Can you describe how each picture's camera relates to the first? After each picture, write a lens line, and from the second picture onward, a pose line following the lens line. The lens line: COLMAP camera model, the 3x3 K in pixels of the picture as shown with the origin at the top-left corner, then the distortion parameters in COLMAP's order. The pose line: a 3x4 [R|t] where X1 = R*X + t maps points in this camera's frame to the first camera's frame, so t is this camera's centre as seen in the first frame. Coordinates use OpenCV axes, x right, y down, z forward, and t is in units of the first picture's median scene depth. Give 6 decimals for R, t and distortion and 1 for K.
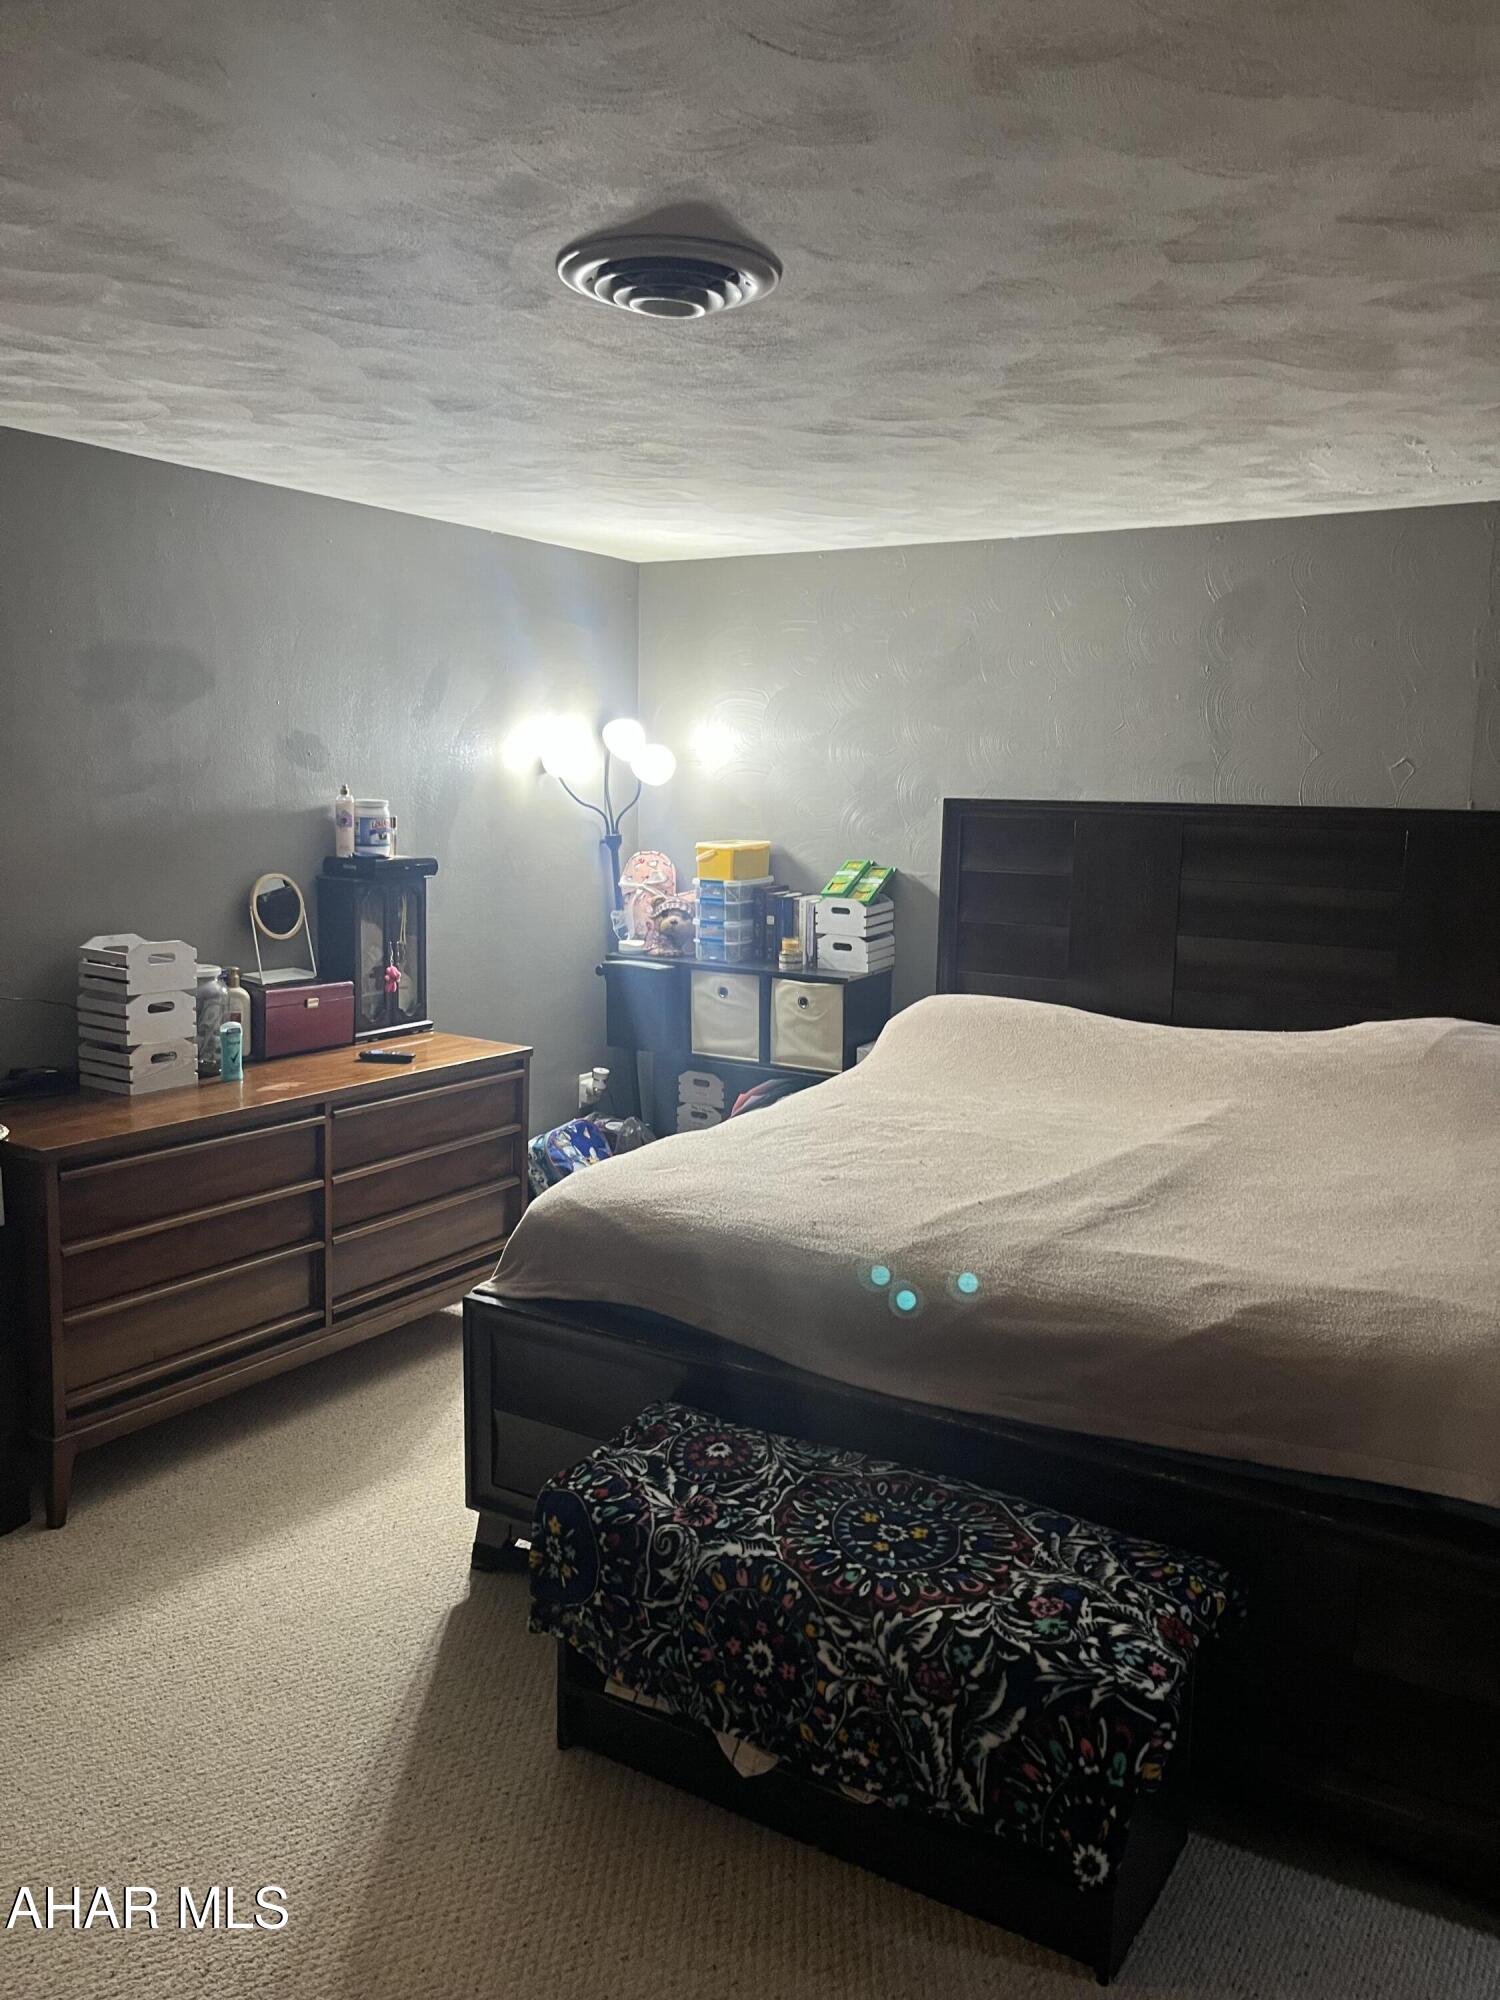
lens RADIAL K [[1524.6, 0, 763.9], [0, 1524.6, 991.2], [0, 0, 1]] dist [0.060679, -0.081793]
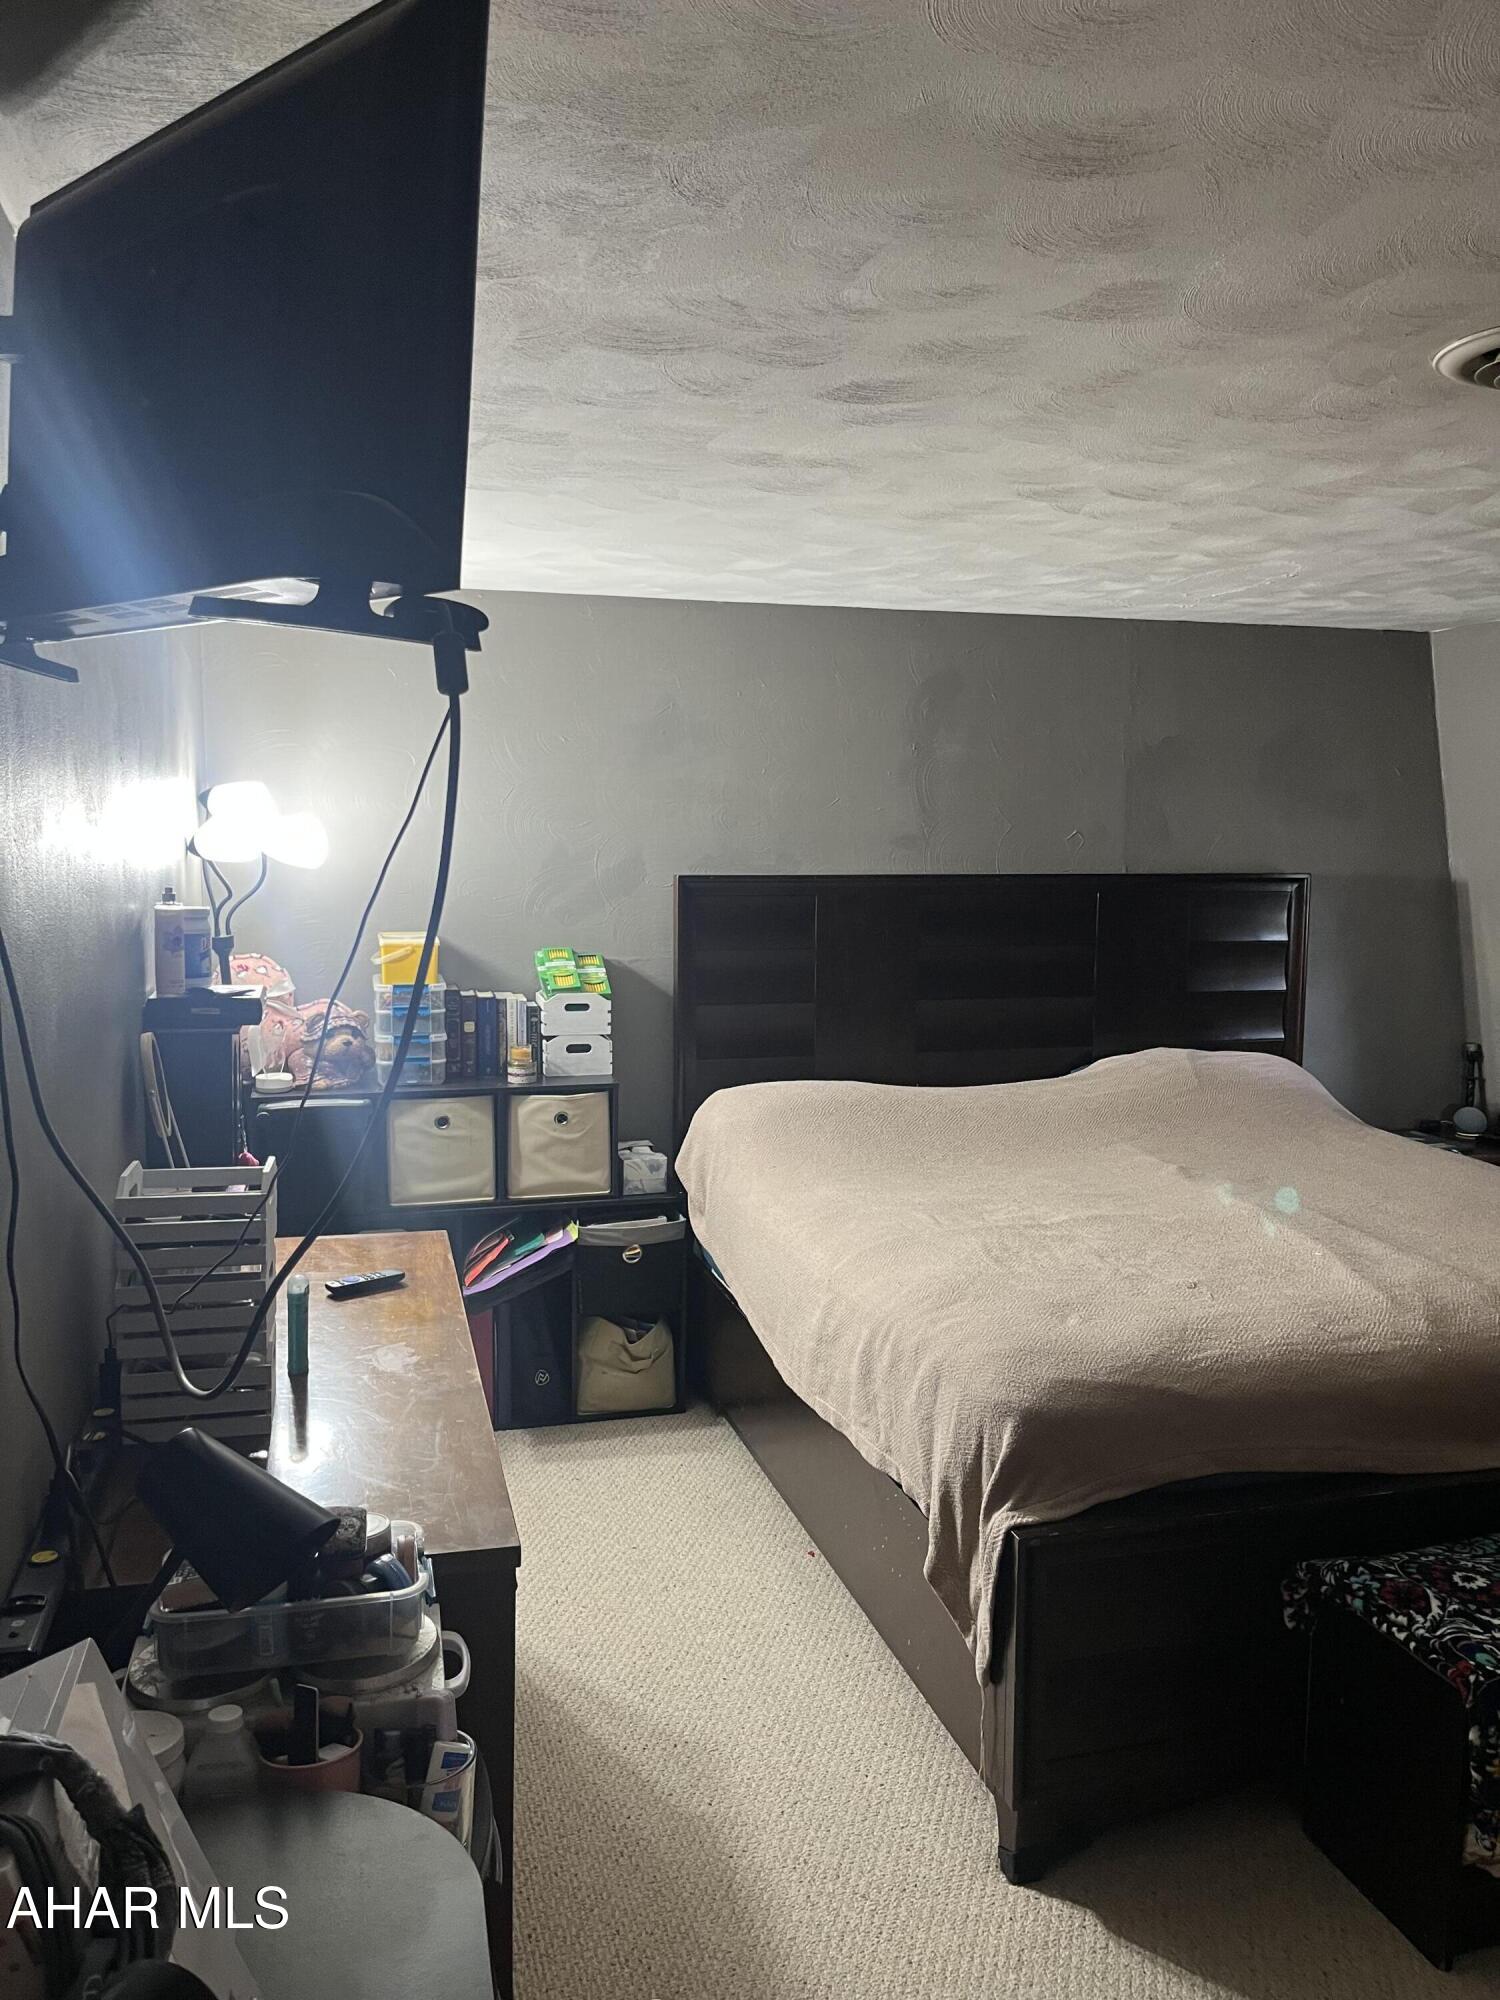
lens RADIAL K [[1524.6, 0, 754.3], [0, 1524.6, 1003.6], [0, 0, 1]] dist [0.060679, -0.081793]
pose [[0.673373, -0.093057, 0.733423, -0.514452], [0.109108, 0.993692, 0.025906, -0.066228], [-0.731207, 0.062578, 0.679279, 0.337437]]
